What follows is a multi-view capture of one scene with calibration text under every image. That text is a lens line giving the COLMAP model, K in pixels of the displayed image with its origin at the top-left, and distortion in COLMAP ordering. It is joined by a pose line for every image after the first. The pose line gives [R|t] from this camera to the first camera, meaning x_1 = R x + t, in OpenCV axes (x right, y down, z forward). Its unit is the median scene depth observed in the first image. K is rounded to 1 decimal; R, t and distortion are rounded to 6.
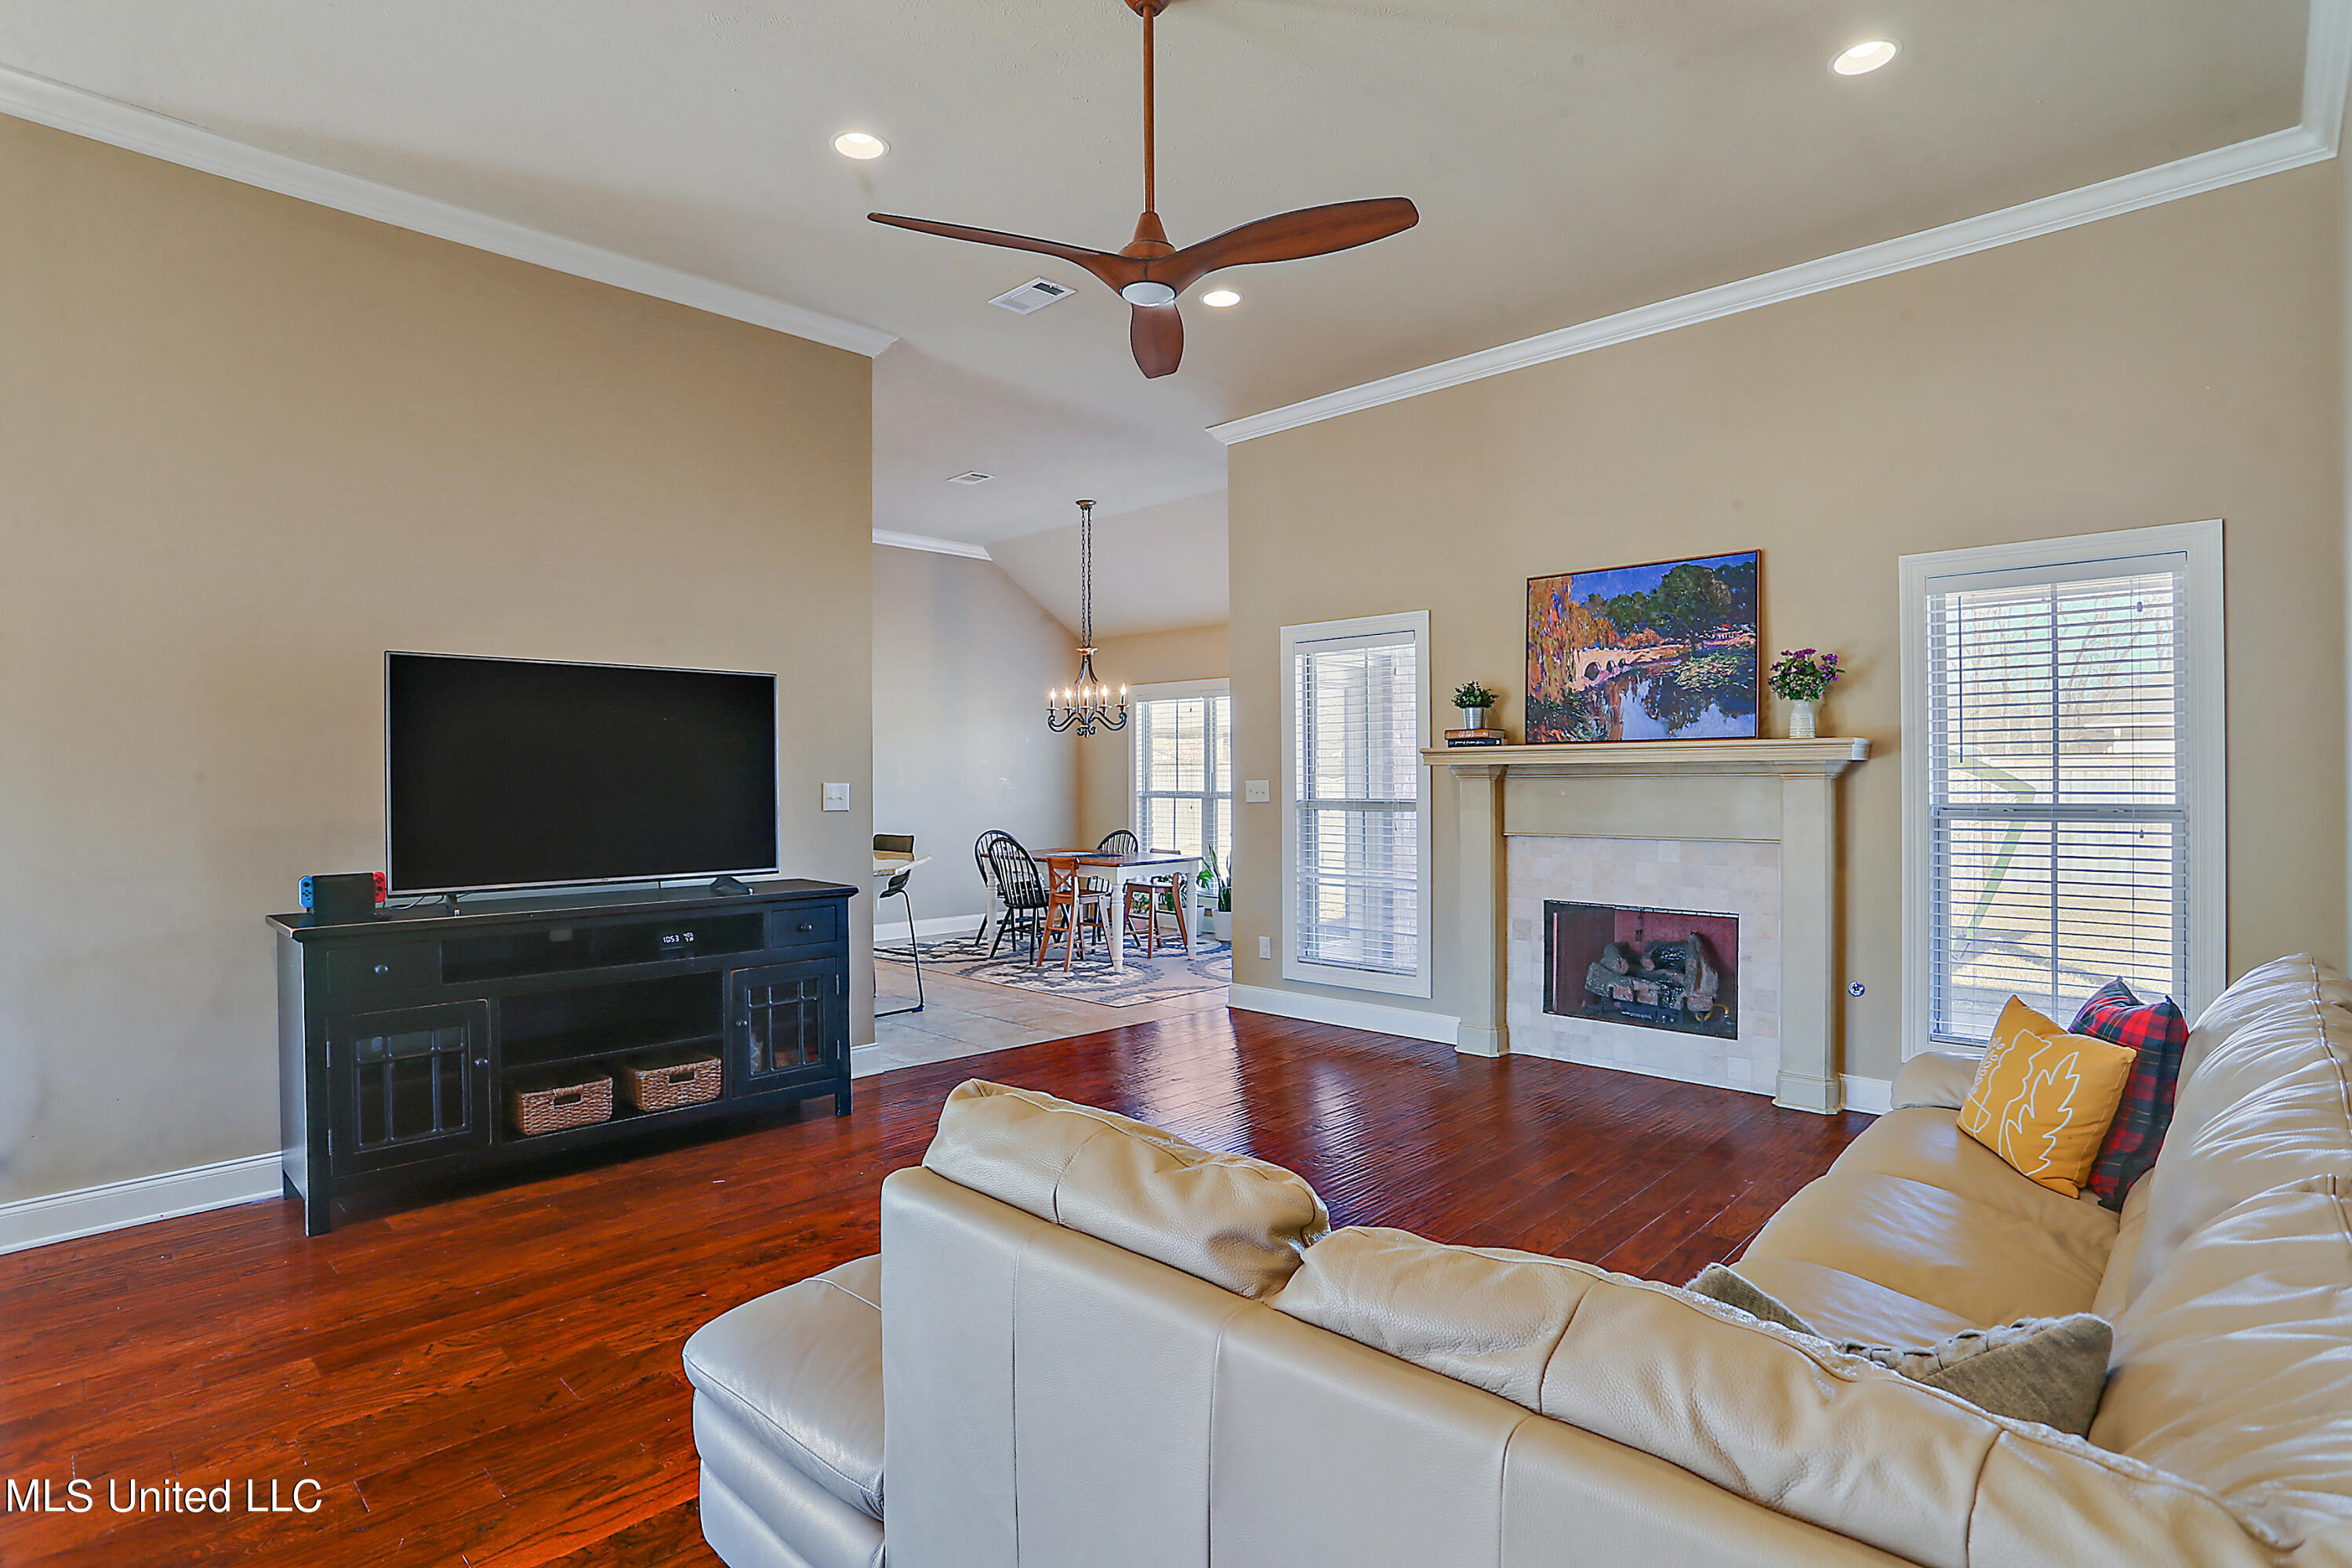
lens RADIAL K [[1149.8, 0, 1176.0], [0, 1149.8, 784.0], [0, 0, 1]] dist [-0.089137, -0.000034]
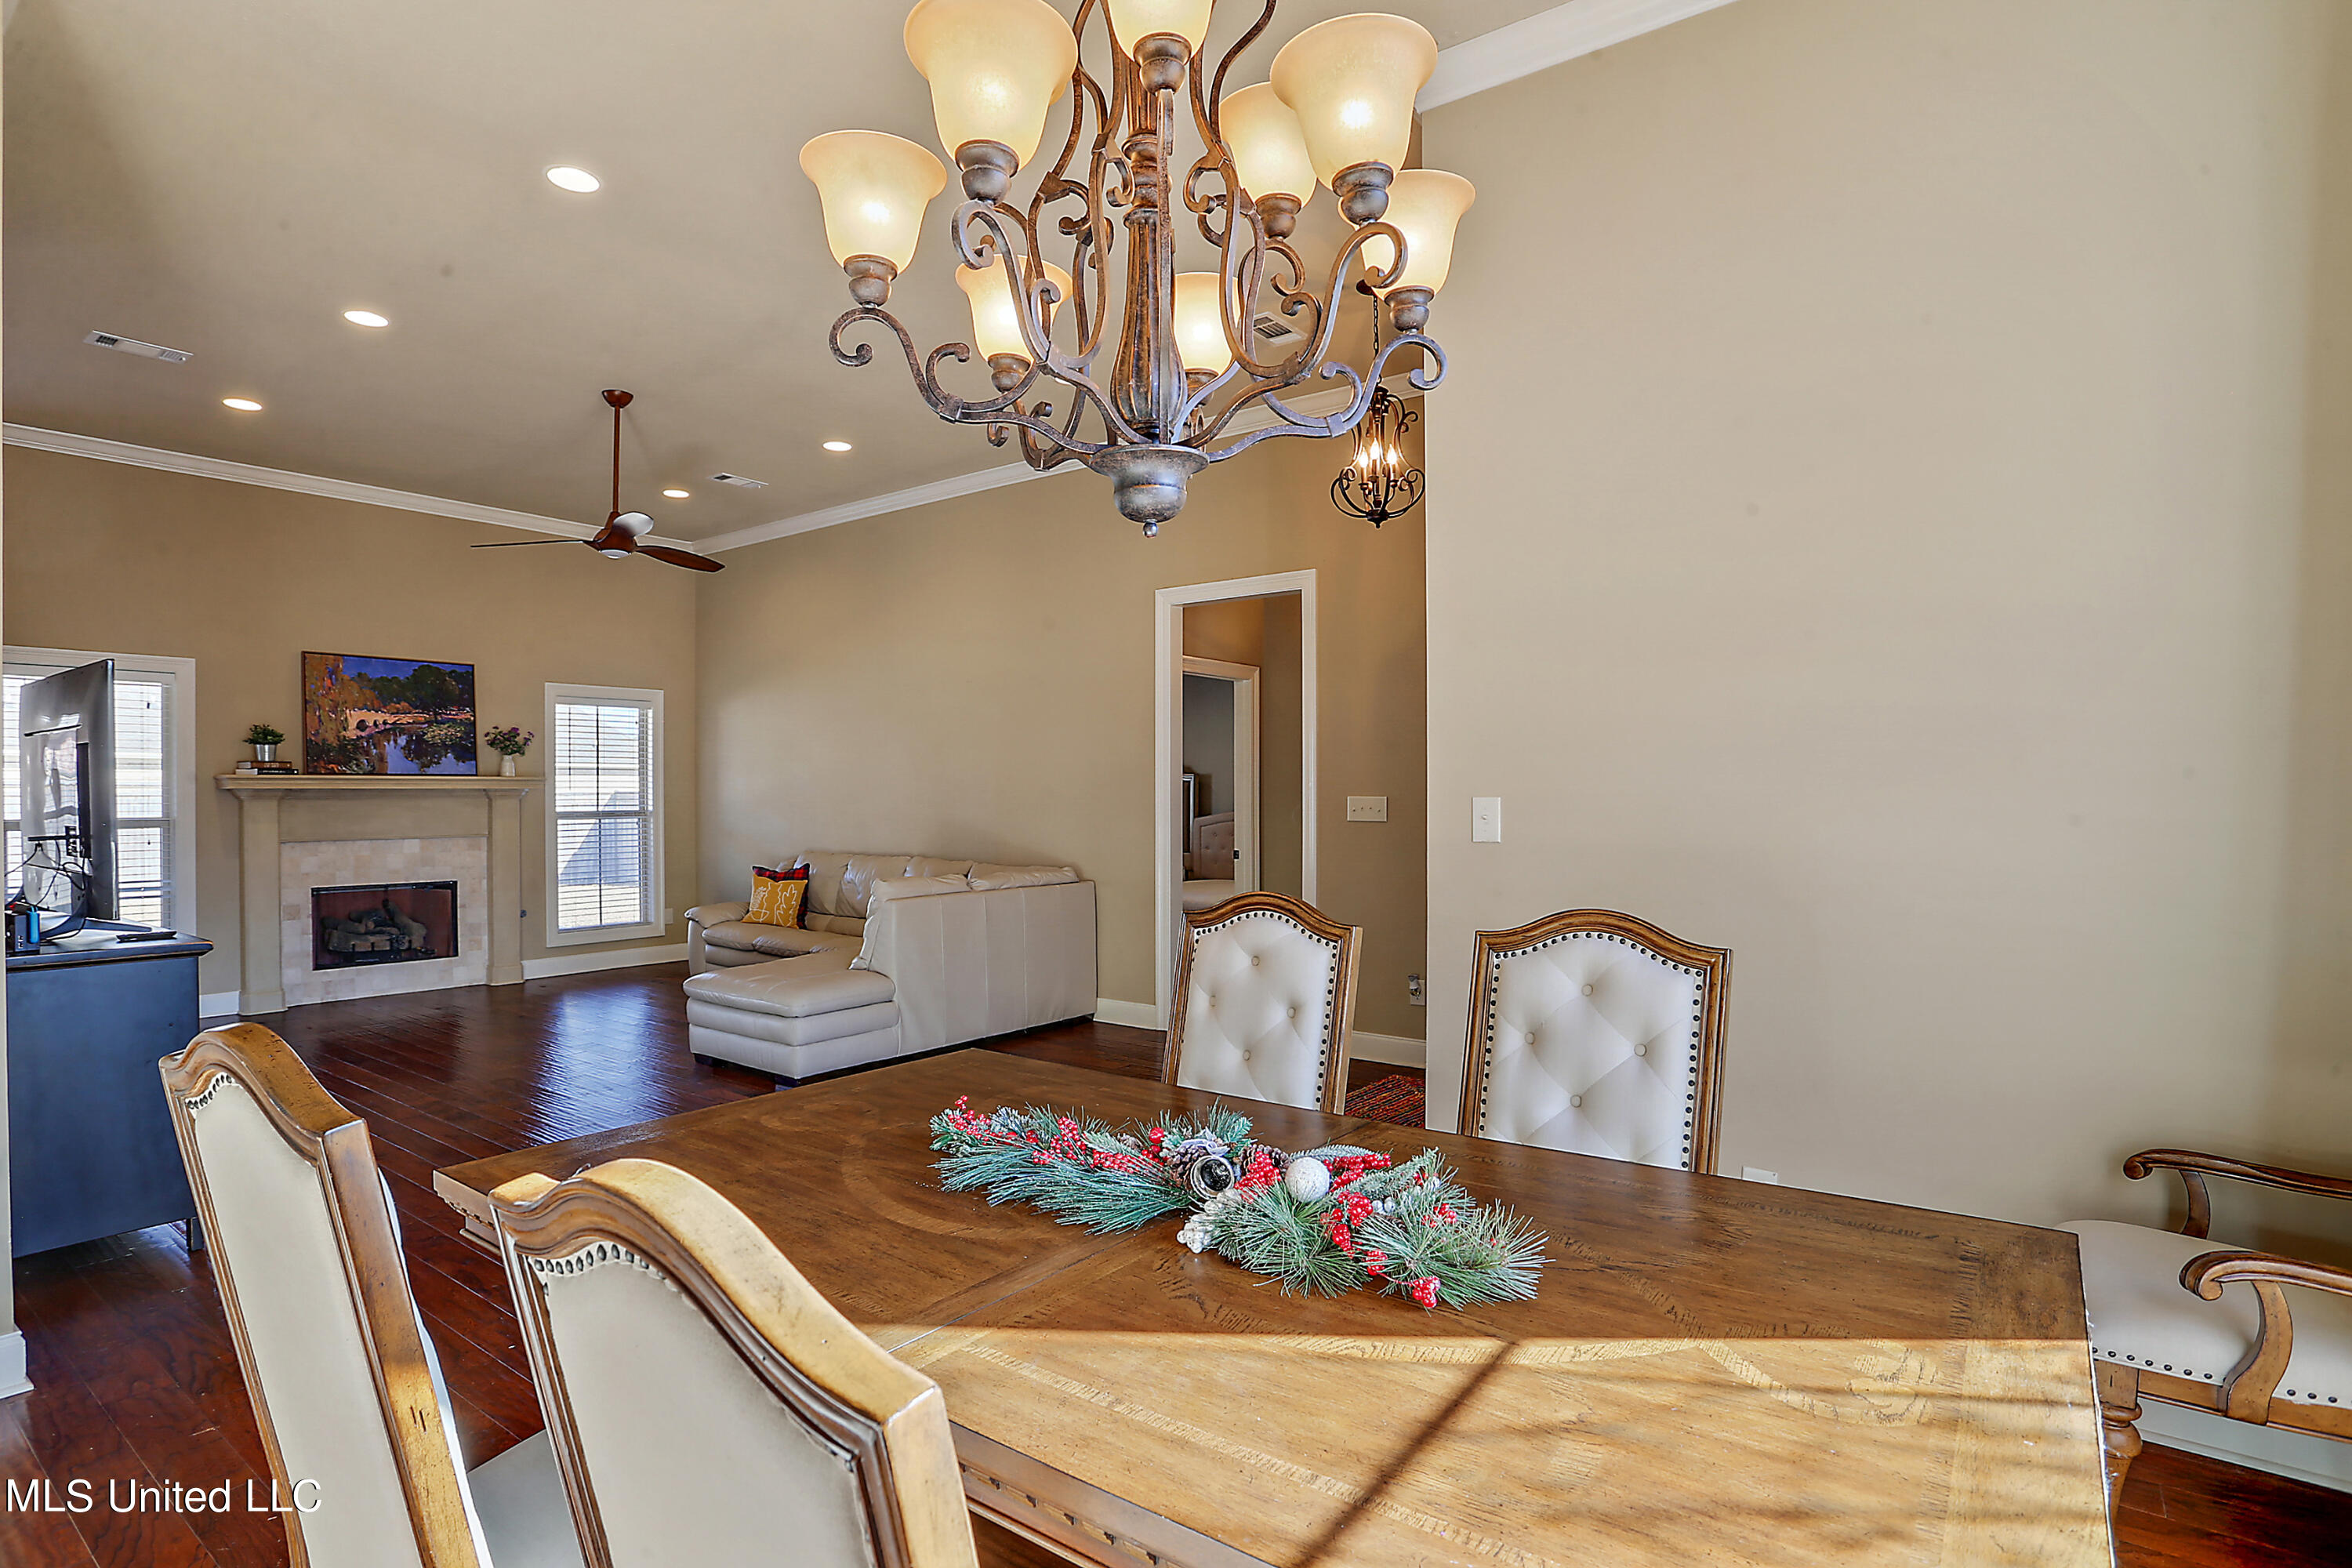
lens RADIAL K [[1159.9, 0, 1111.8], [0, 1159.9, 799.8], [0, 0, 1]] dist [-0.014315, 0.000535]
pose [[-0.087041, -0.001135, 0.996204, -1.218186], [0.008228, 0.999964, 0.001858, 0.001372], [-0.996171, 0.008359, -0.087028, 0.171183]]
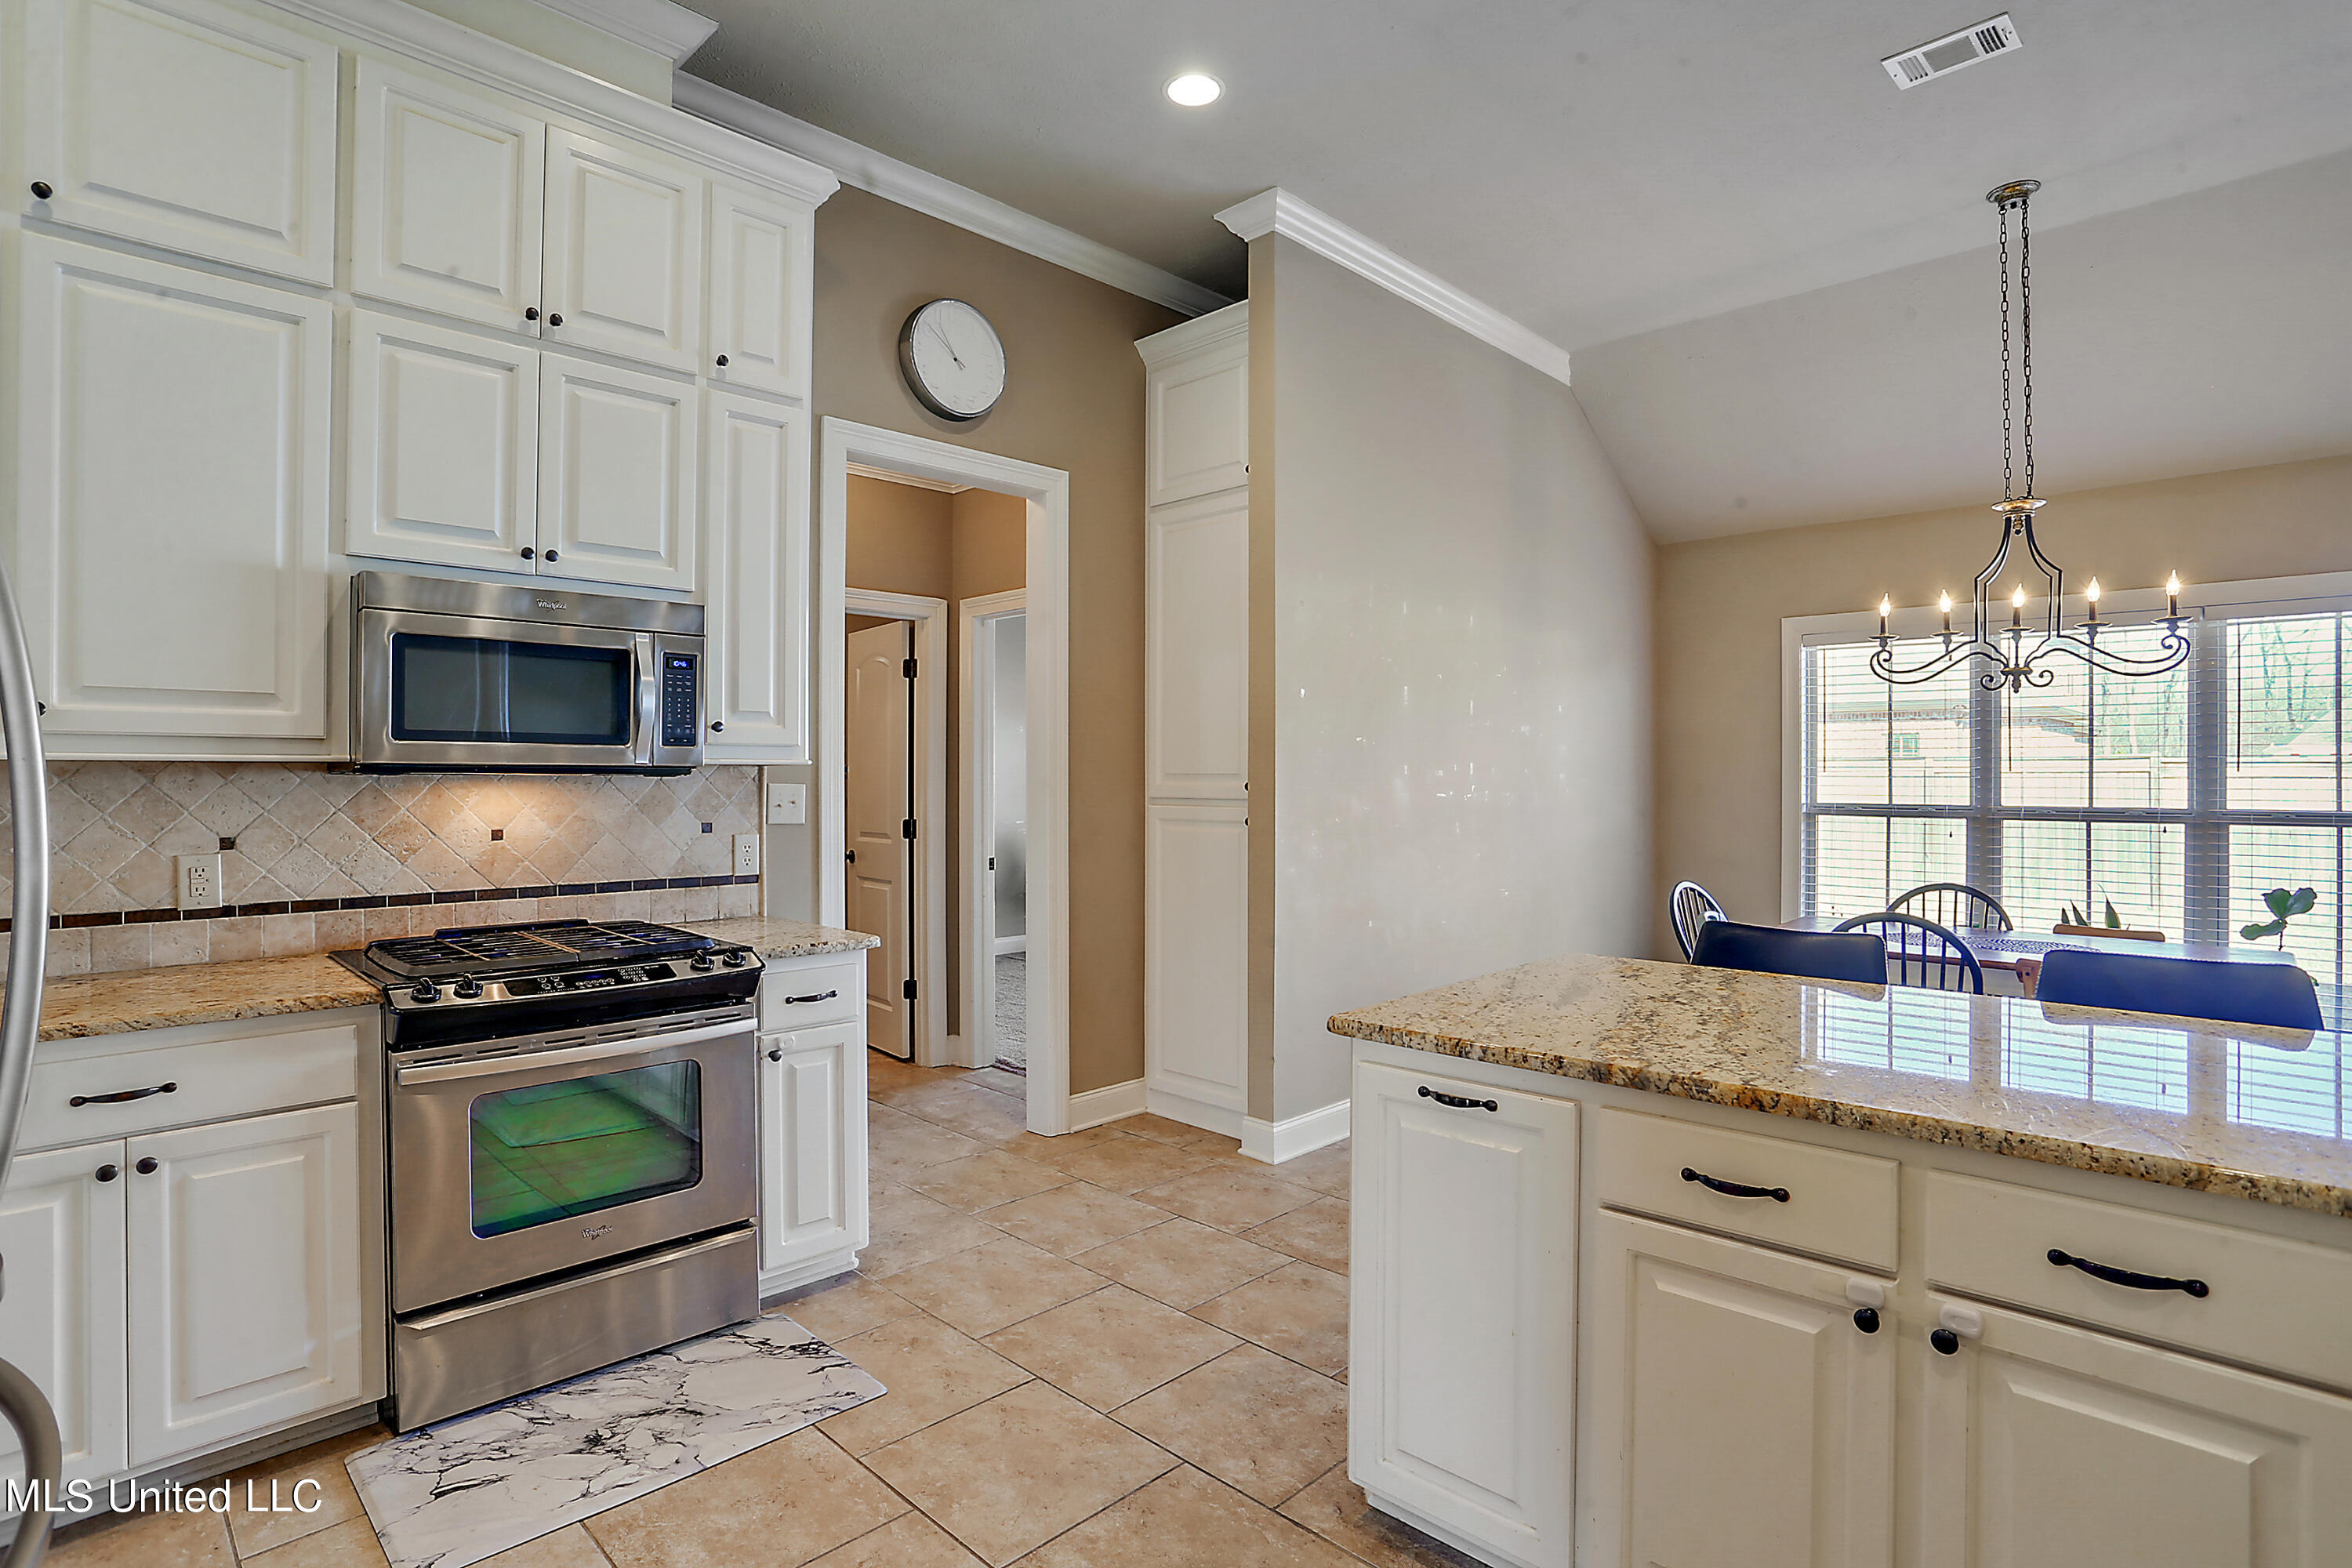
lens RADIAL K [[1173.6, 0, 1162.5], [0, 1173.6, 773.4], [0, 0, 1]] dist [-0.069015, 0.028986]
pose [[0.999667, 0.006278, -0.025039, -0.701395], [-0.006563, 0.999914, -0.011314, -0.001353], [0.024966, 0.011475, 0.999622, 0.909103]]
